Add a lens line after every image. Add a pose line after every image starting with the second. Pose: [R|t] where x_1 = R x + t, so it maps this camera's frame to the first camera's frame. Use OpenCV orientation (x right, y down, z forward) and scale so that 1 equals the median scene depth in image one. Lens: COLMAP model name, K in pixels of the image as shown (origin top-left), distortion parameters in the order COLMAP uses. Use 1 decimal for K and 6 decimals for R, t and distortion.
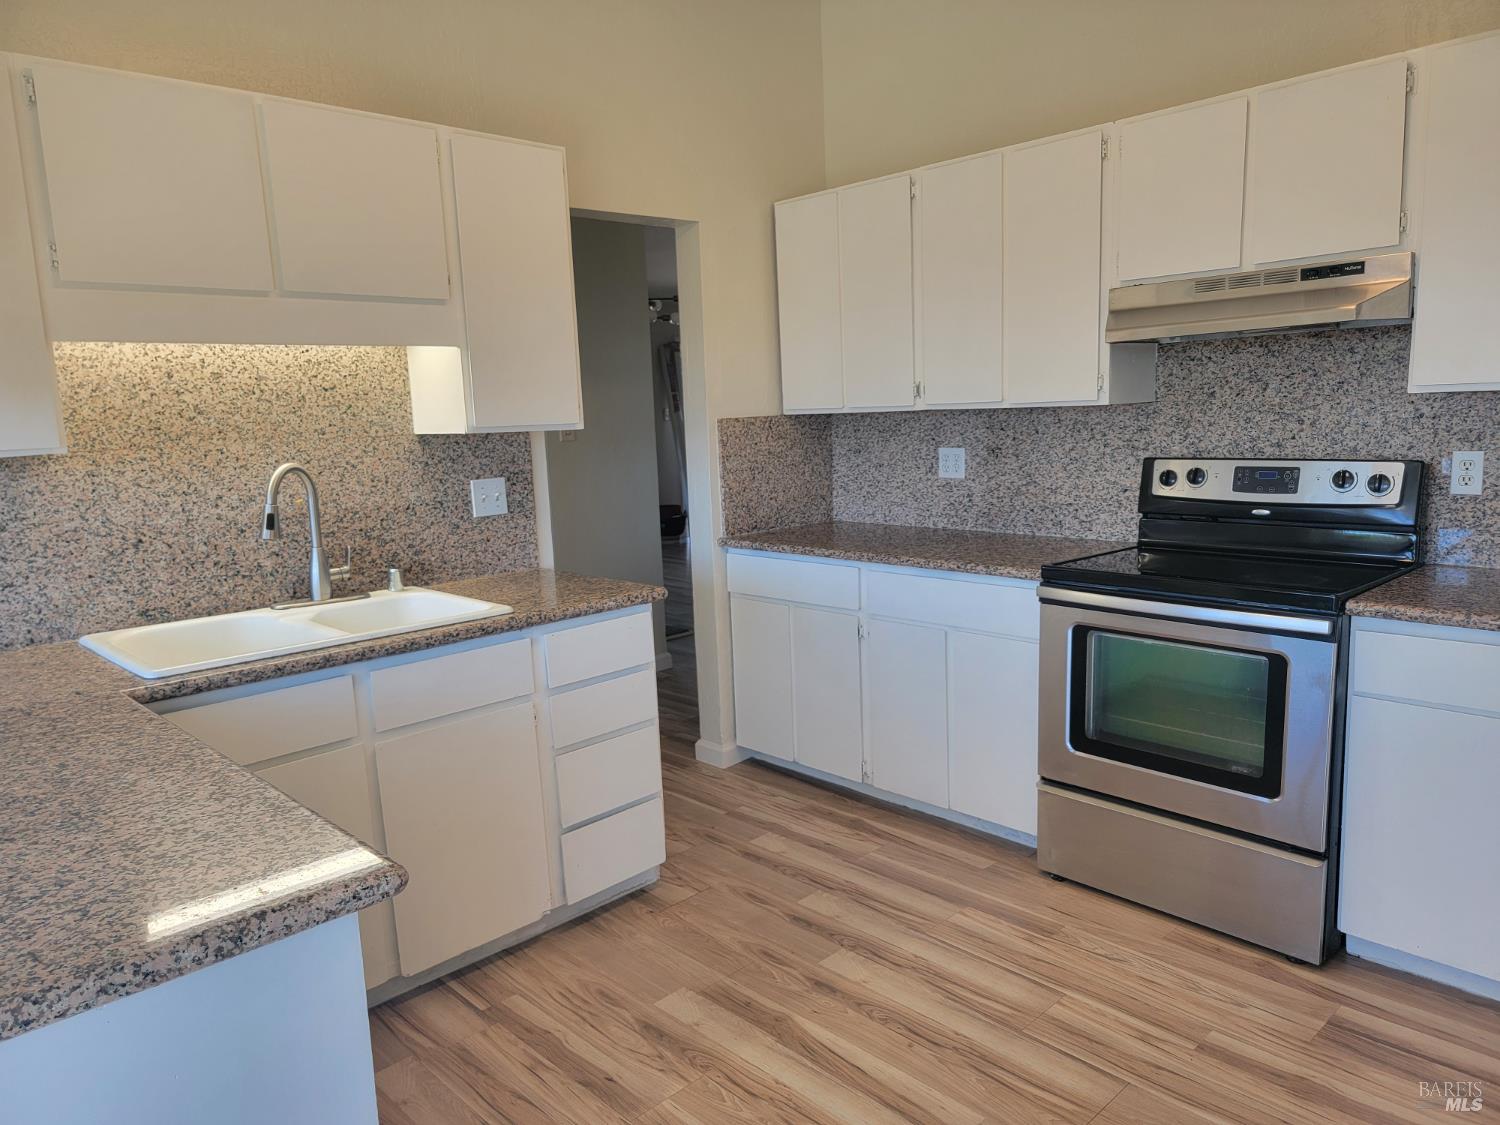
lens RADIAL K [[1034.6, 0, 746.3], [0, 1034.6, 557.7], [0, 0, 1]] dist [0.052409, -0.022537]
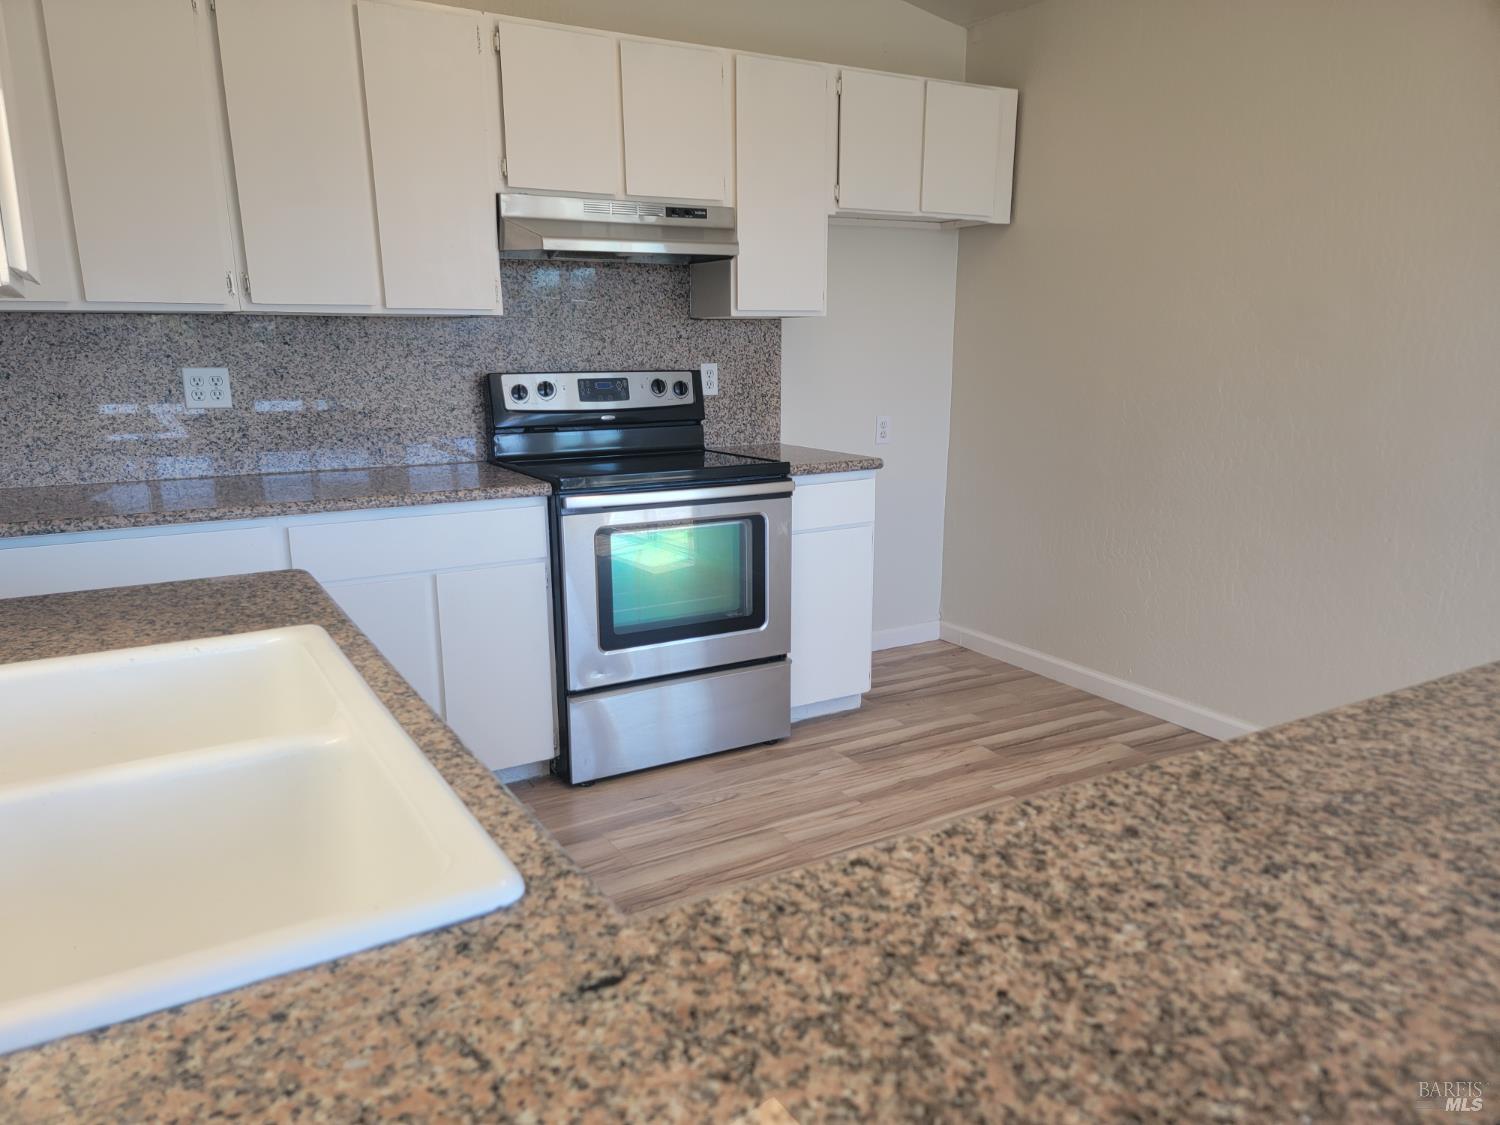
lens RADIAL K [[1034.6, 0, 746.9], [0, 1034.6, 574.6], [0, 0, 1]] dist [0.052409, -0.022537]
pose [[0.235015, -0.177439, 0.955659, -0.594339], [0.140089, 0.979114, 0.147343, -0.020637], [-0.961844, 0.099249, 0.254964, 0.571262]]
